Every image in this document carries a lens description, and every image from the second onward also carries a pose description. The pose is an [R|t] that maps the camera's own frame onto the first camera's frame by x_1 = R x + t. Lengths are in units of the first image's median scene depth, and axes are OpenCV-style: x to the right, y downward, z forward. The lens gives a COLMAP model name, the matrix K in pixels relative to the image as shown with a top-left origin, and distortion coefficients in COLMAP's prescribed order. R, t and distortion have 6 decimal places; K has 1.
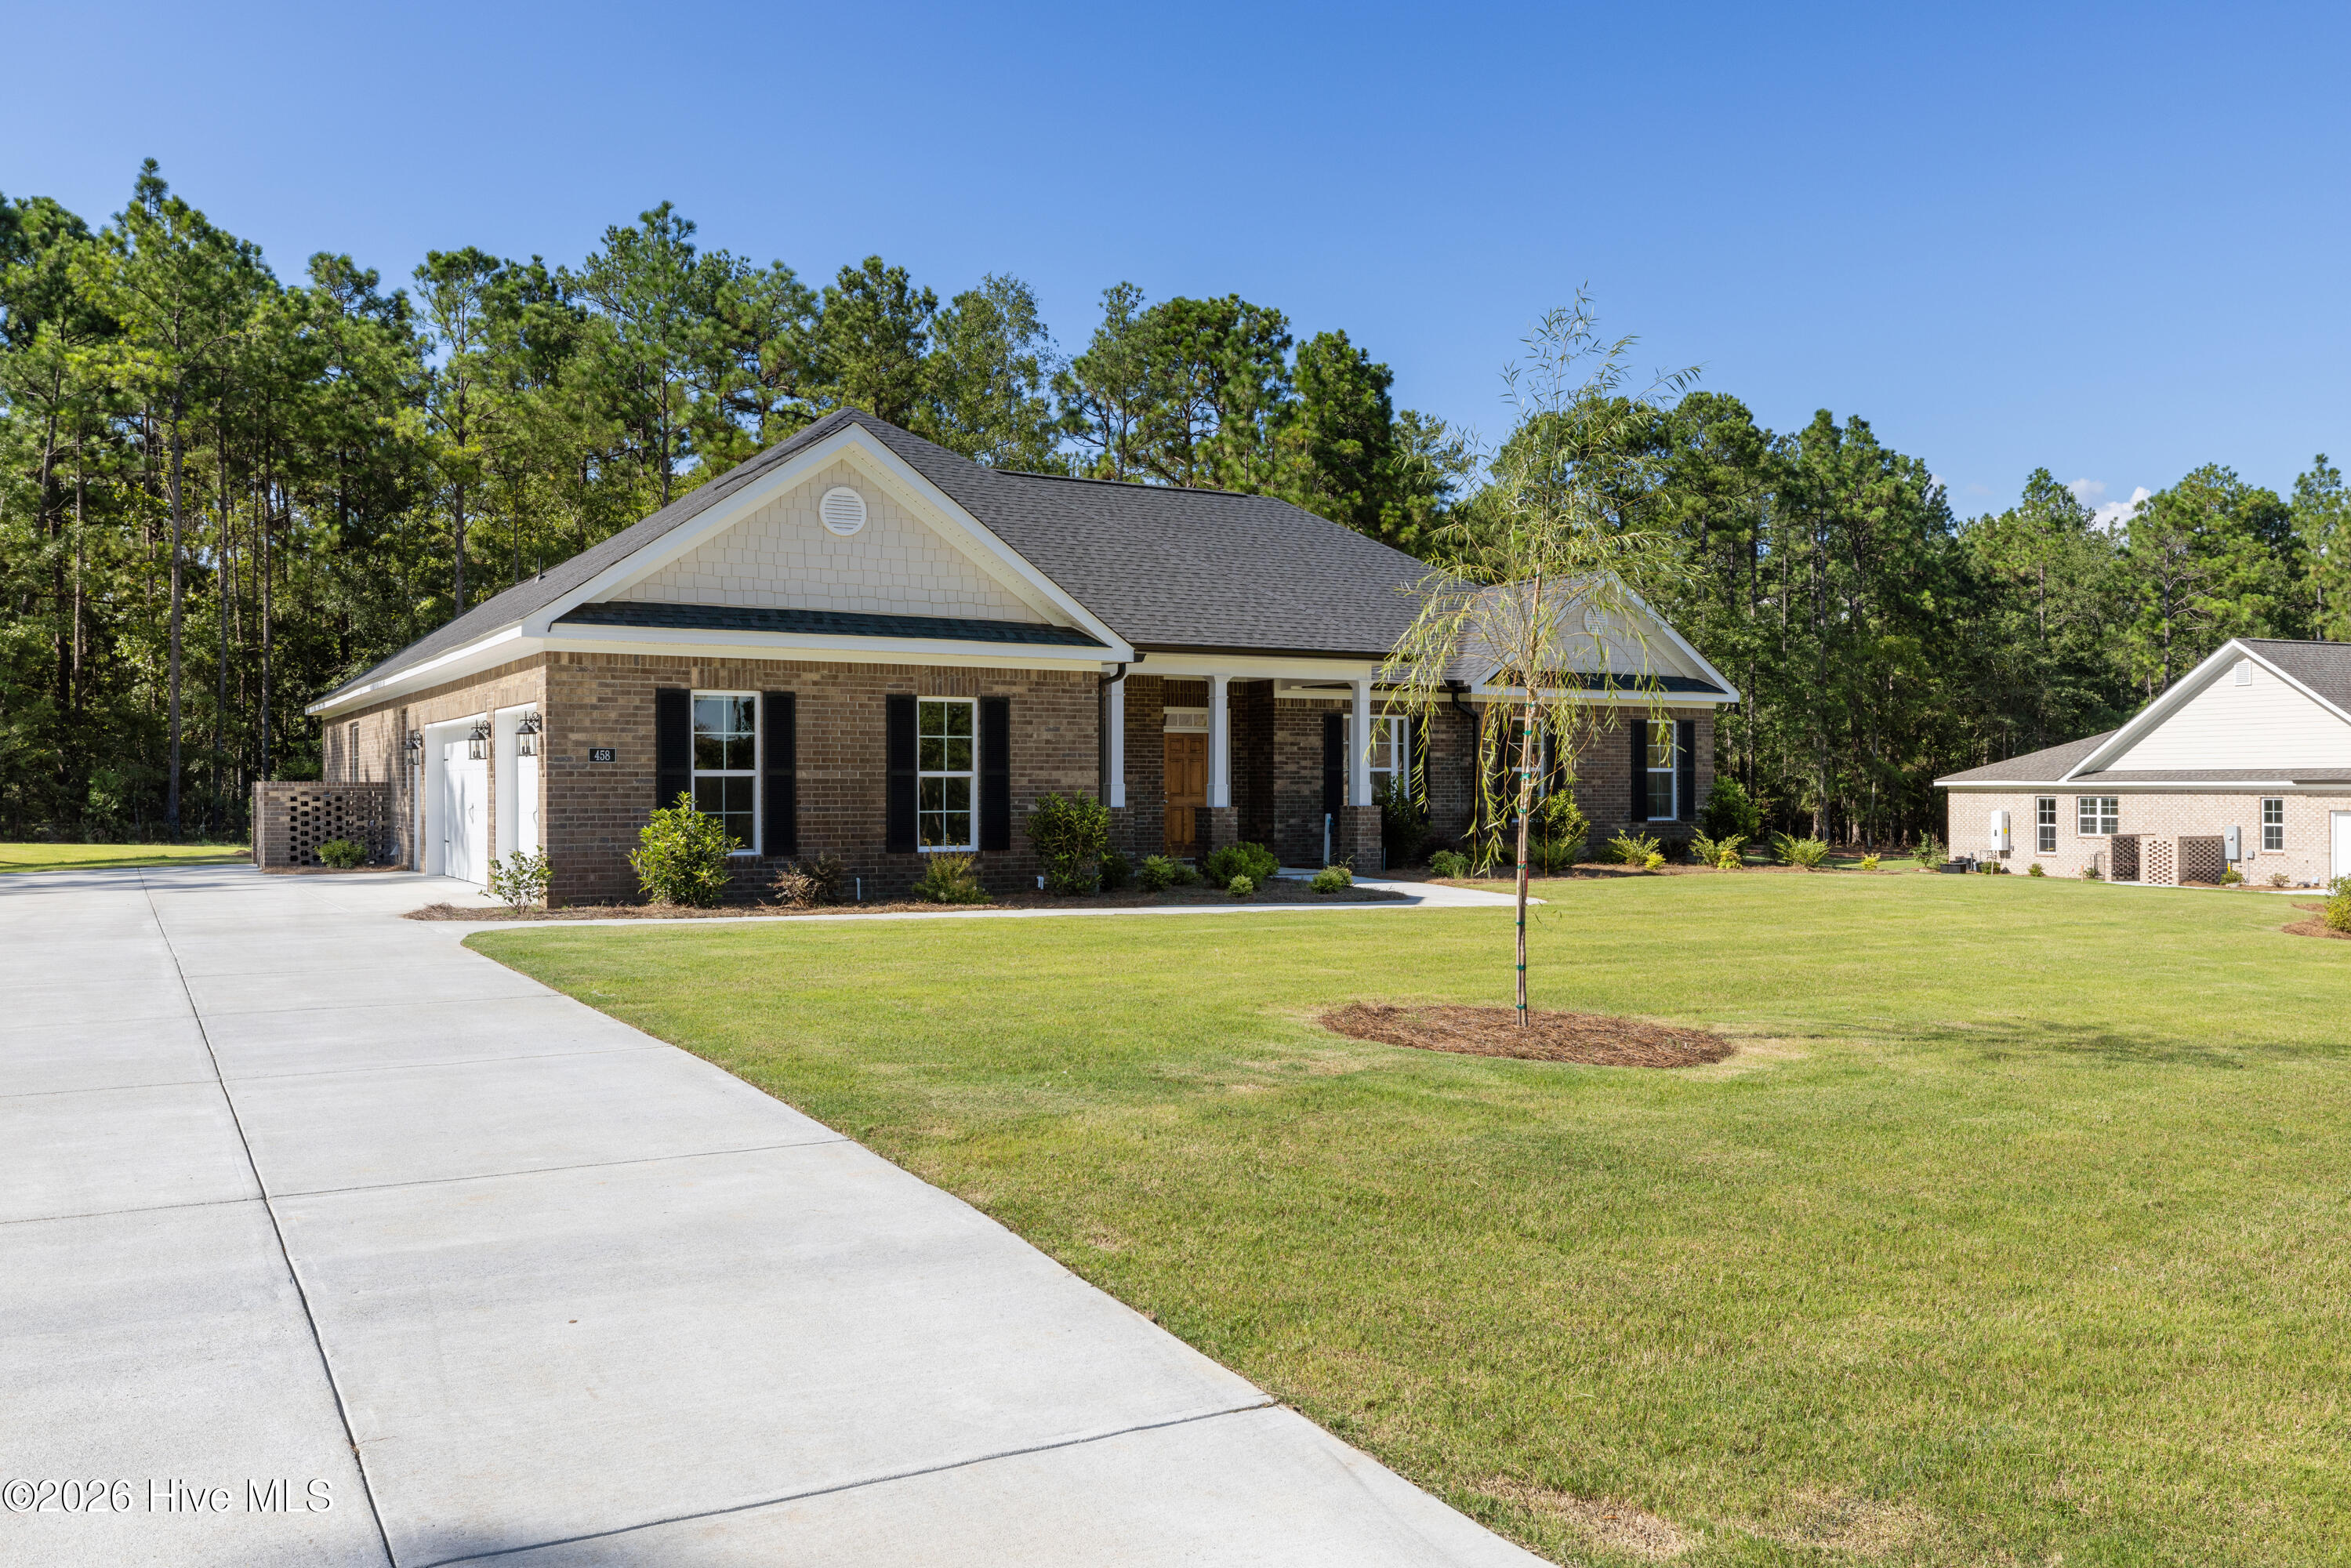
lens RADIAL K [[1854.6, 0, 1194.8], [0, 1854.6, 788.5], [0, 0, 1]] dist [0.017744, -0.021471]
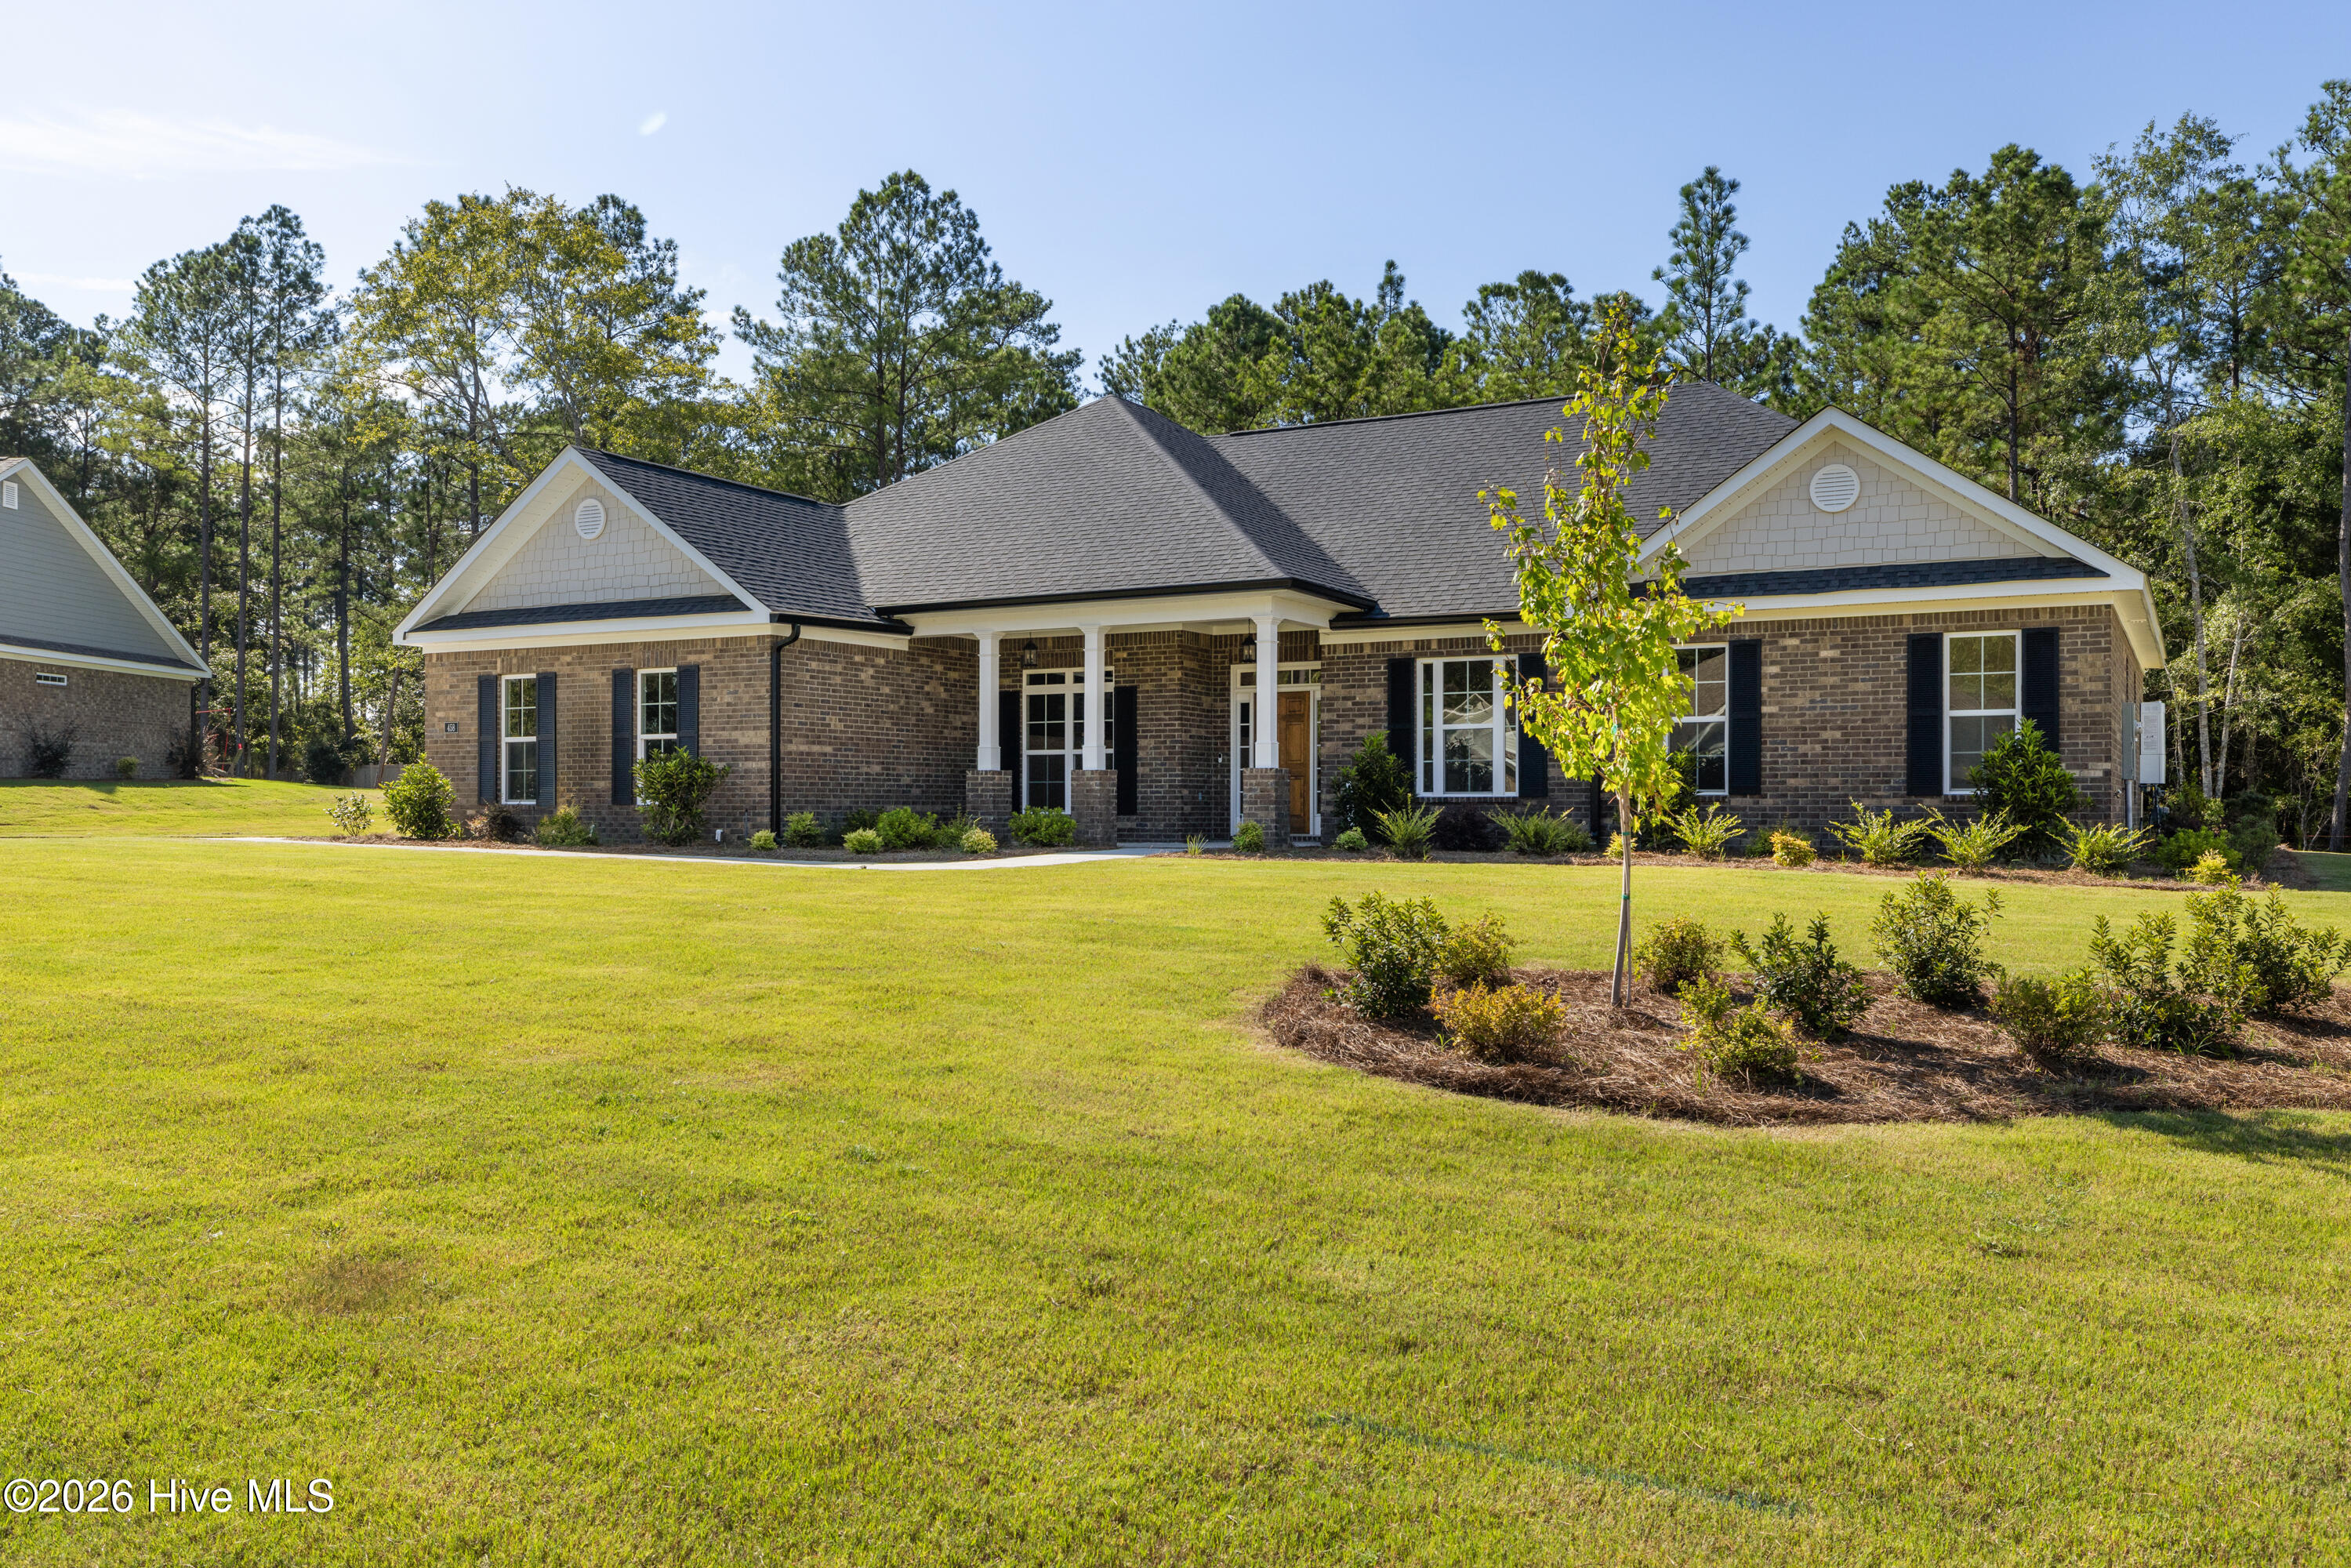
lens RADIAL K [[1855.1, 0, 1170.6], [0, 1855.1, 817.1], [0, 0, 1]] dist [0.015880, 0.011145]
pose [[0.498753, 0.005693, -0.866726, 0.622607], [-0.003670, 0.999983, 0.004456, 0.021863], [0.866736, 0.000958, 0.498765, 0.435576]]
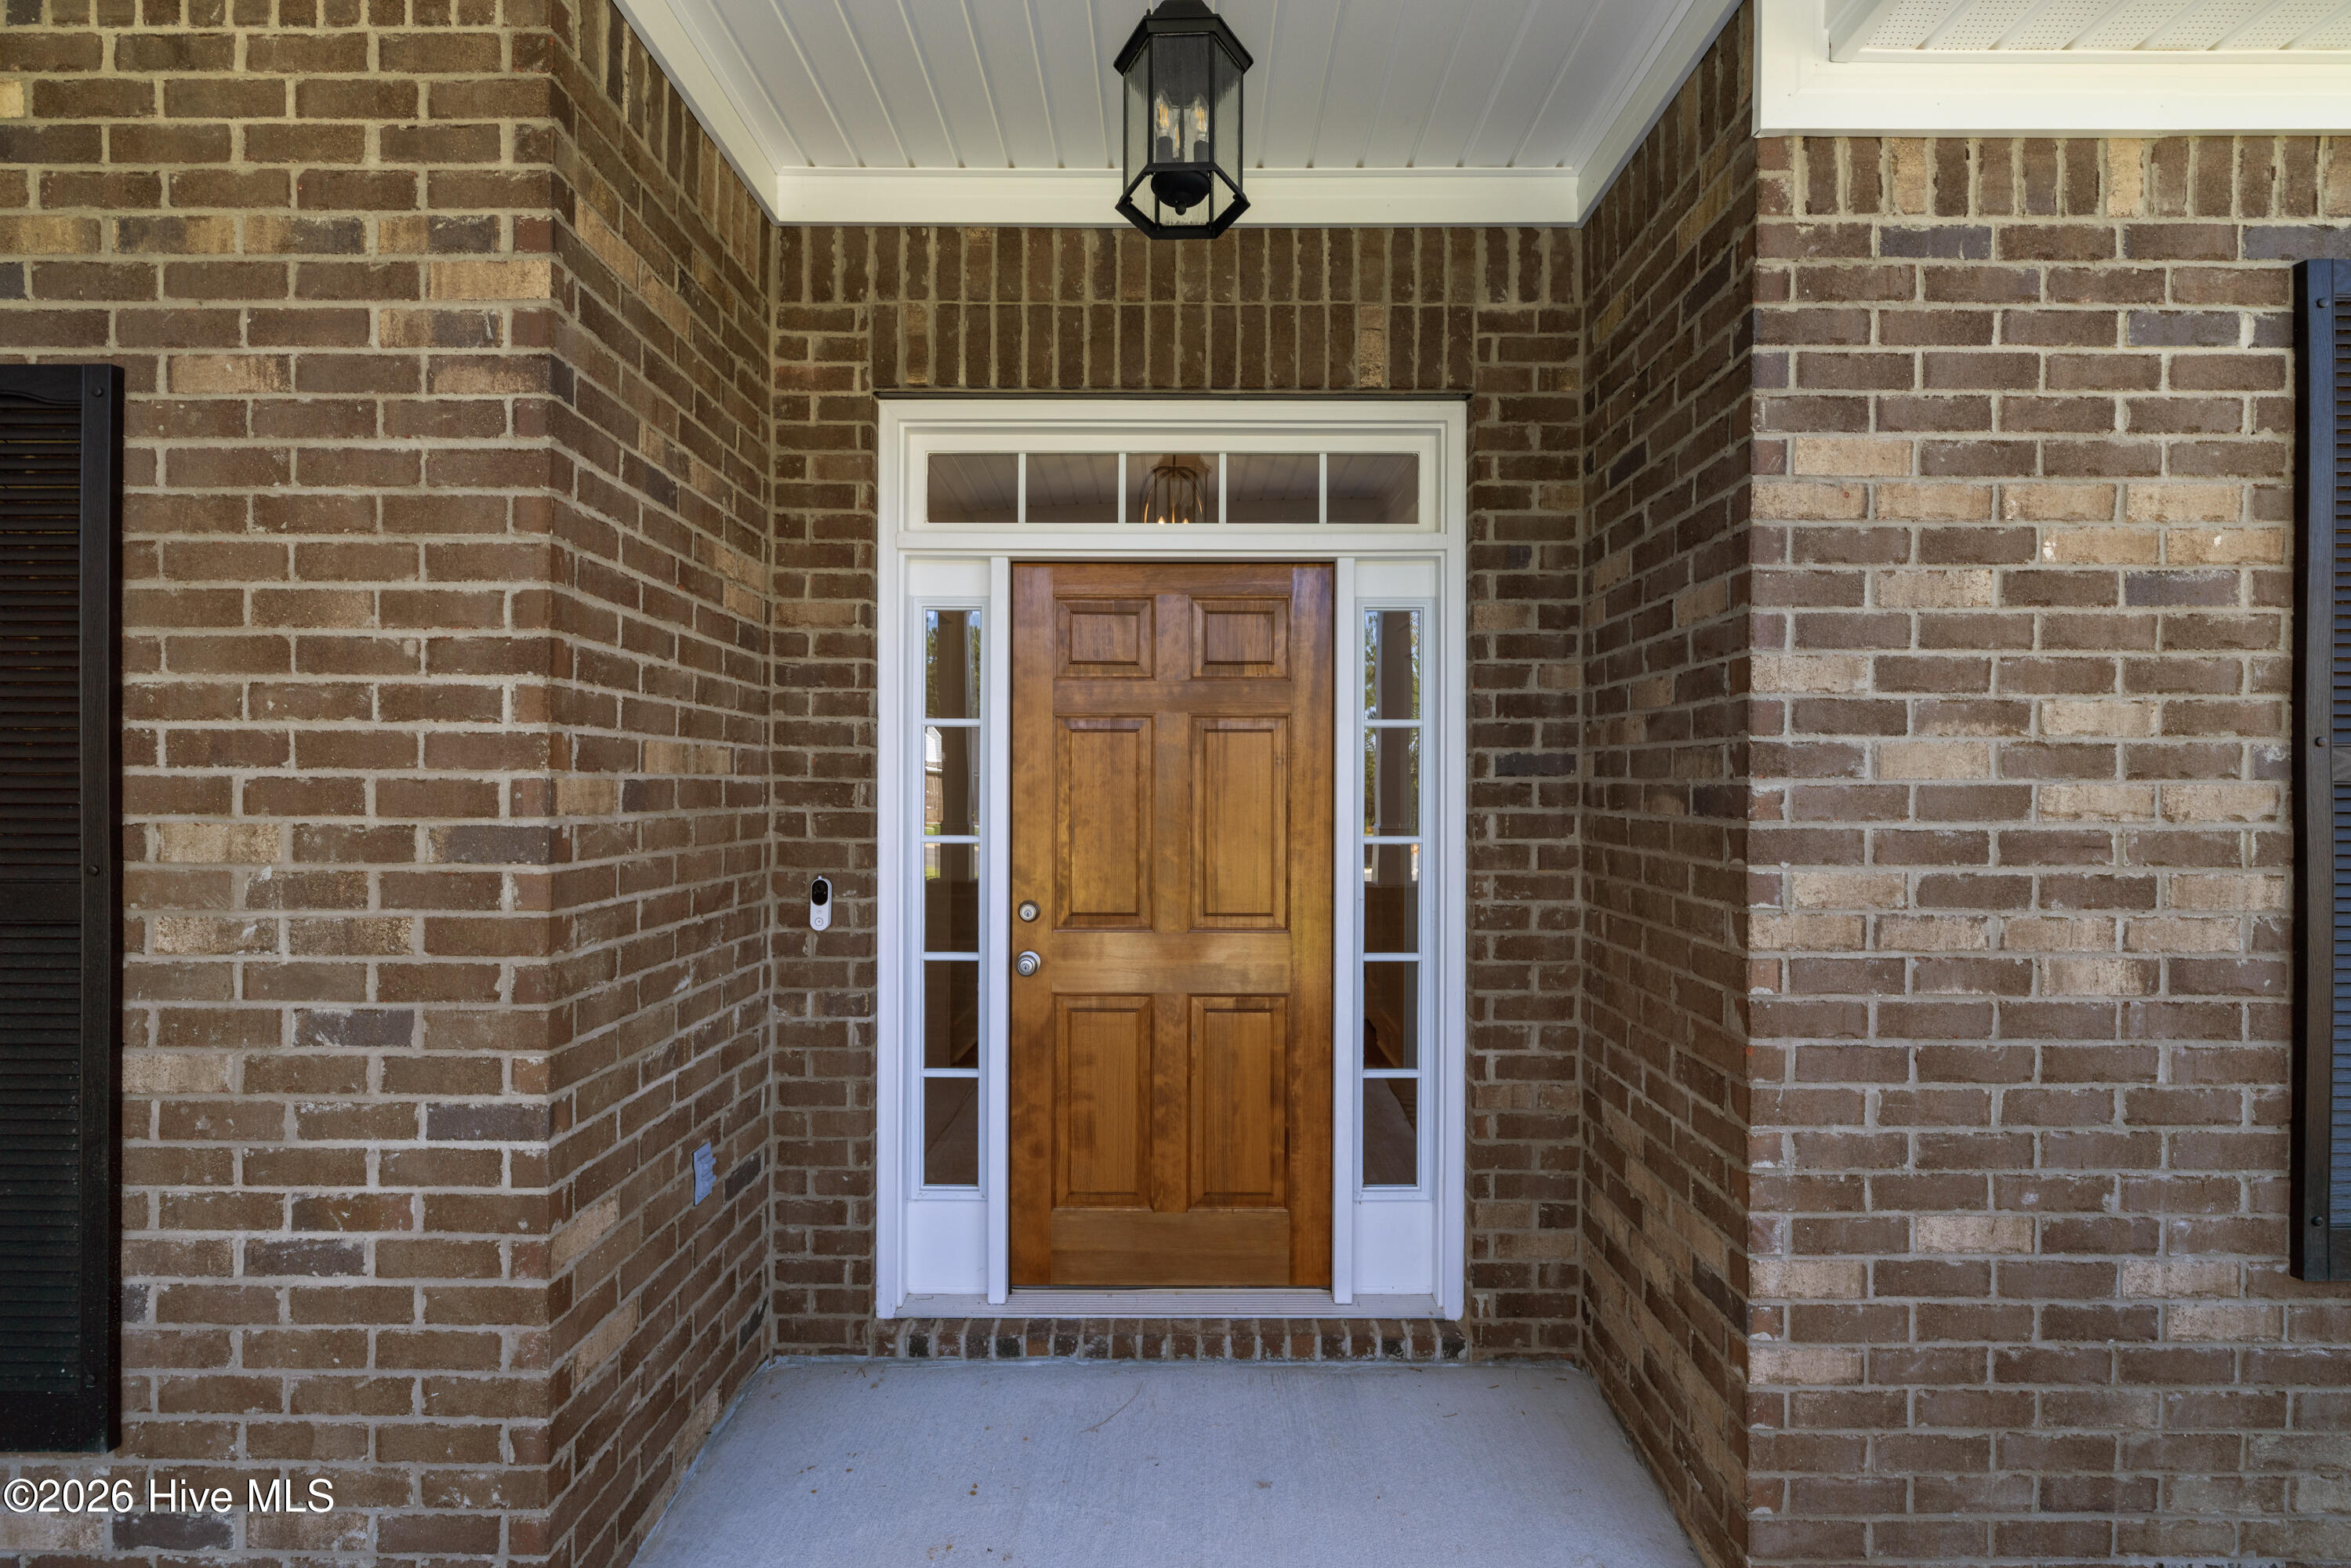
lens RADIAL K [[1013.9, 0, 1175.8], [0, 1013.9, 791.4], [0, 0, 1]] dist [-0.005216, 0.002390]
pose [[0.858098, 0.005524, -0.513457, 0.037114], [-0.006600, 0.999978, -0.000273, -0.007569], [0.513444, 0.003623, 0.858115, 0.780328]]
